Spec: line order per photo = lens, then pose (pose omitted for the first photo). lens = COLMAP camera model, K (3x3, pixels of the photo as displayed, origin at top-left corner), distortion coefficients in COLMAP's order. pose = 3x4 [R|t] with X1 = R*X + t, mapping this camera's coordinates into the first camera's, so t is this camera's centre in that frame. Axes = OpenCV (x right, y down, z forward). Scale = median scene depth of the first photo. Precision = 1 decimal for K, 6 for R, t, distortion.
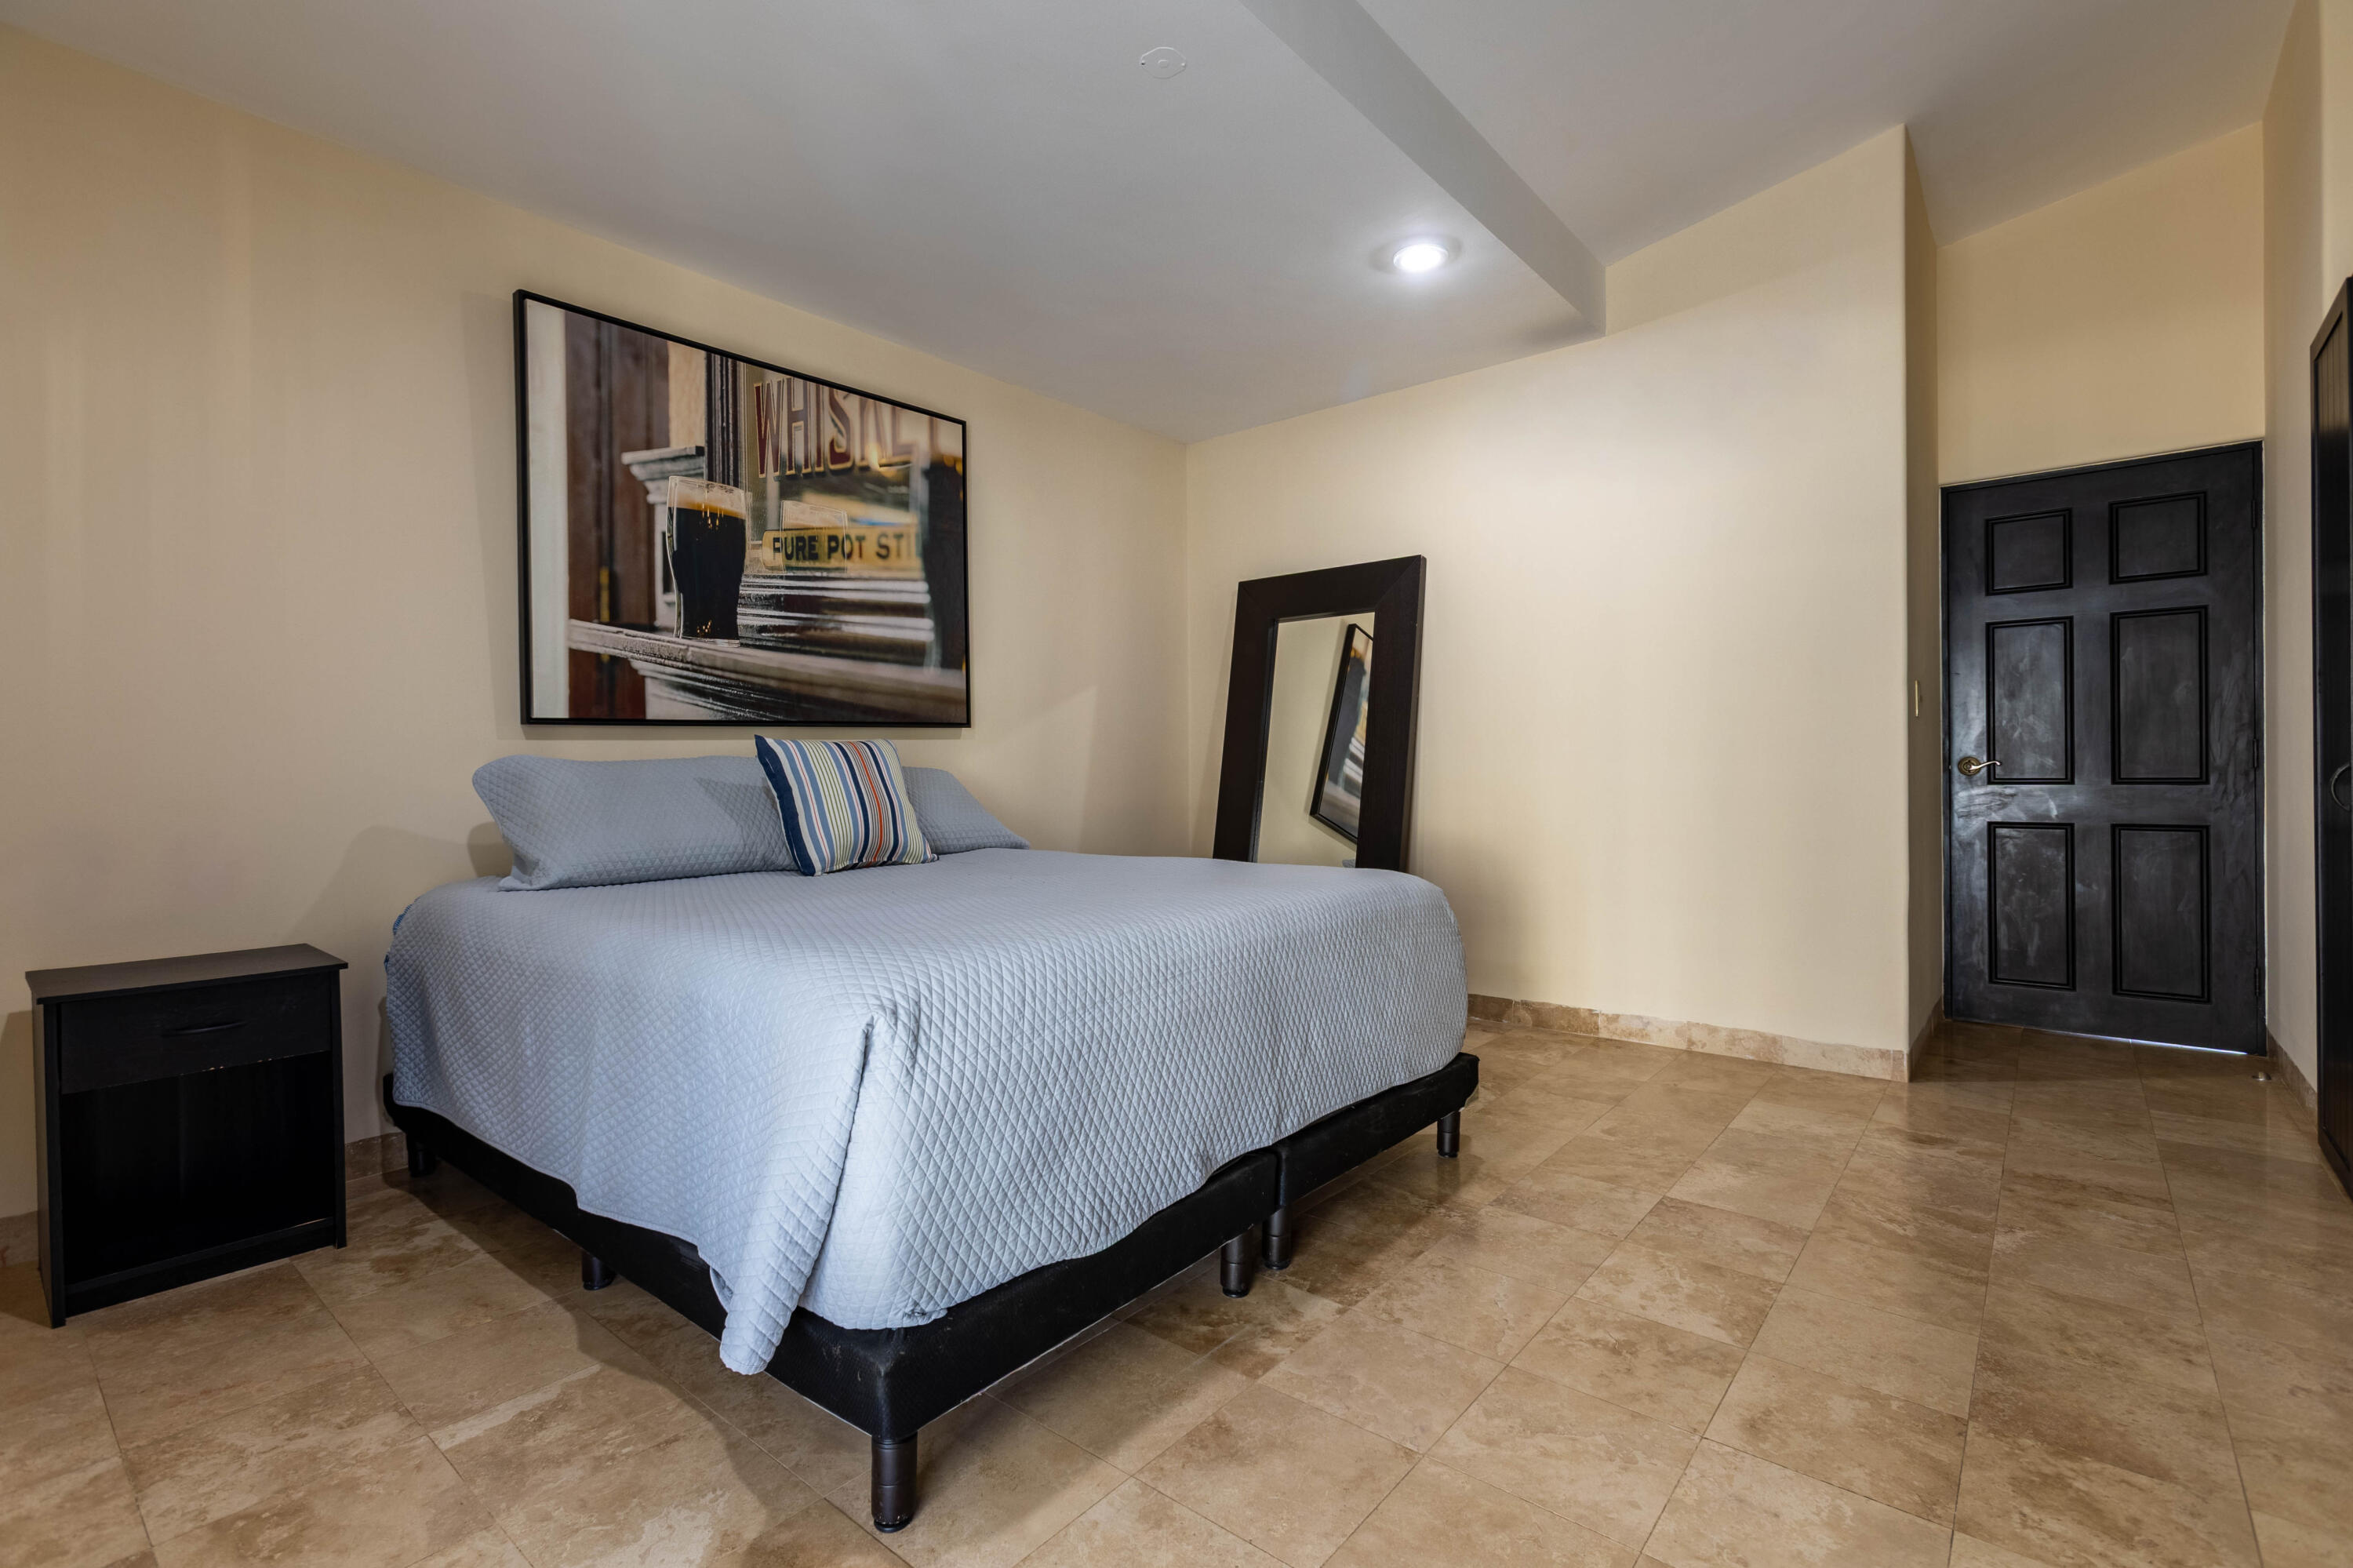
lens RADIAL K [[1055.3, 0, 1199.1], [0, 1055.3, 777.4], [0, 0, 1]] dist [-0.021420, 0.007080]
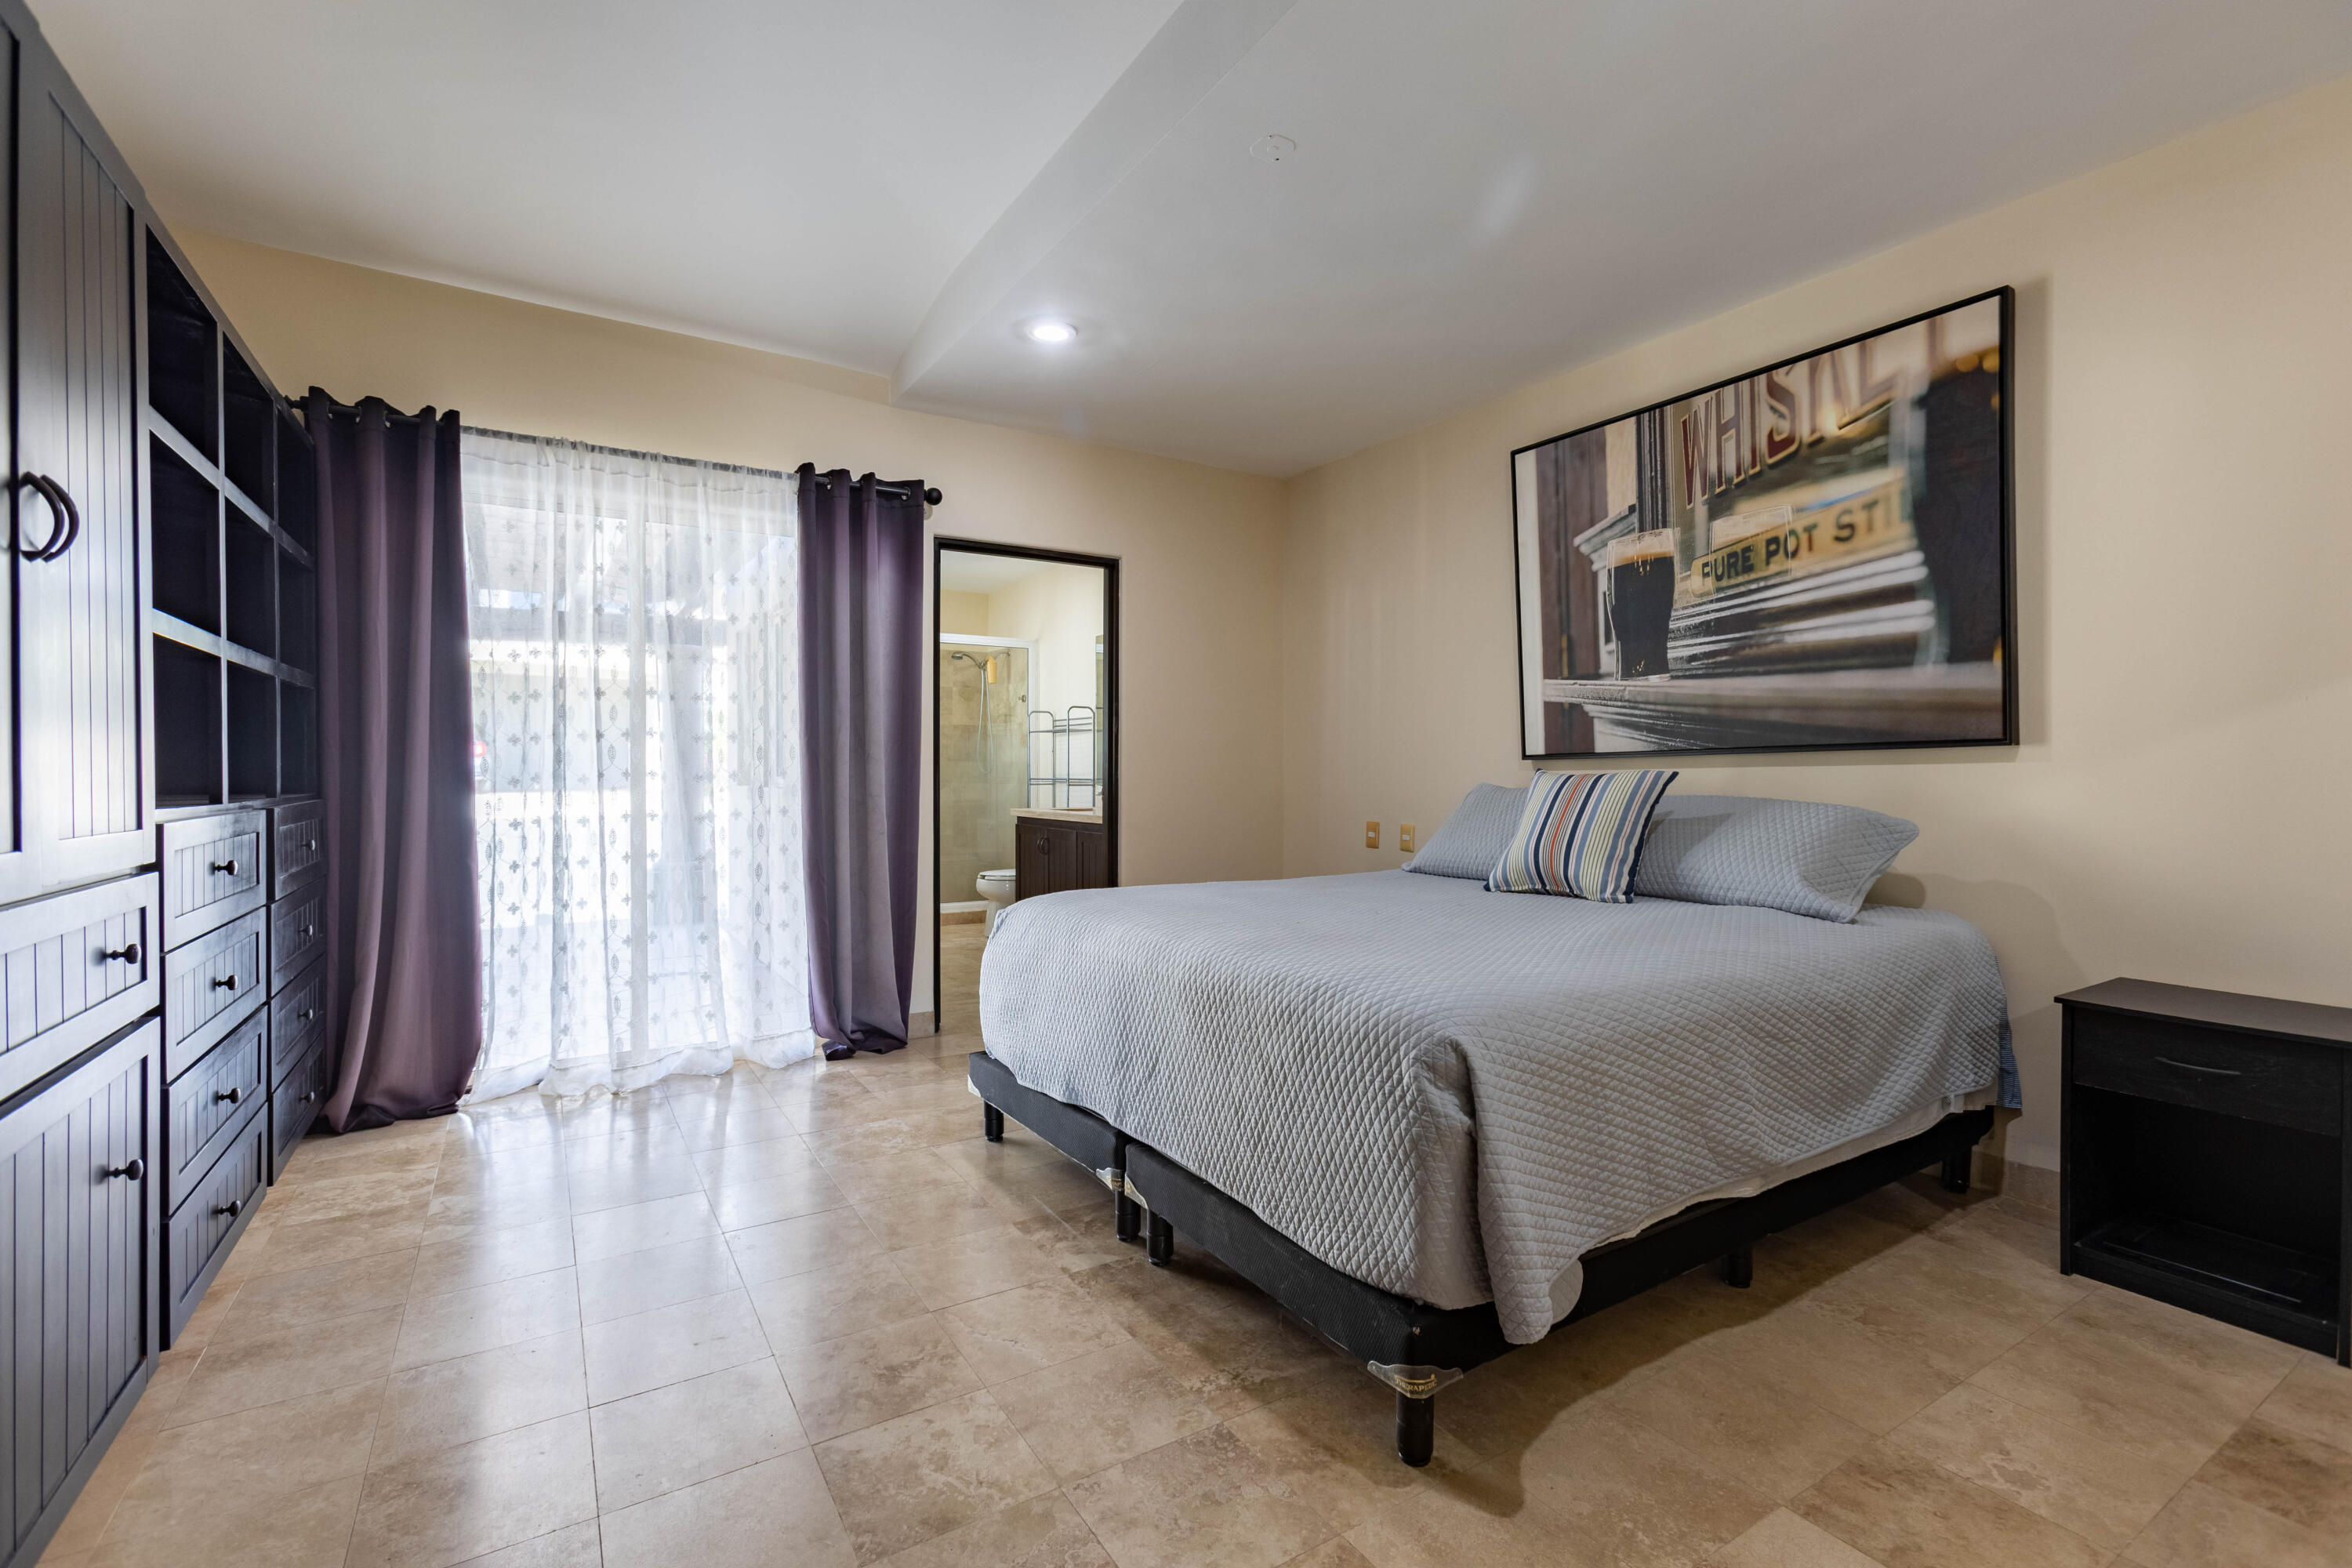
lens RADIAL K [[1054.8, 0, 1186.3], [0, 1054.8, 791.0], [0, 0, 1]] dist [-0.021420, 0.007080]
pose [[-0.320899, 0.029987, -0.946638, 0.715508], [-0.004170, 0.999444, 0.033073, -0.046735], [0.947104, 0.014560, -0.320596, 0.890716]]
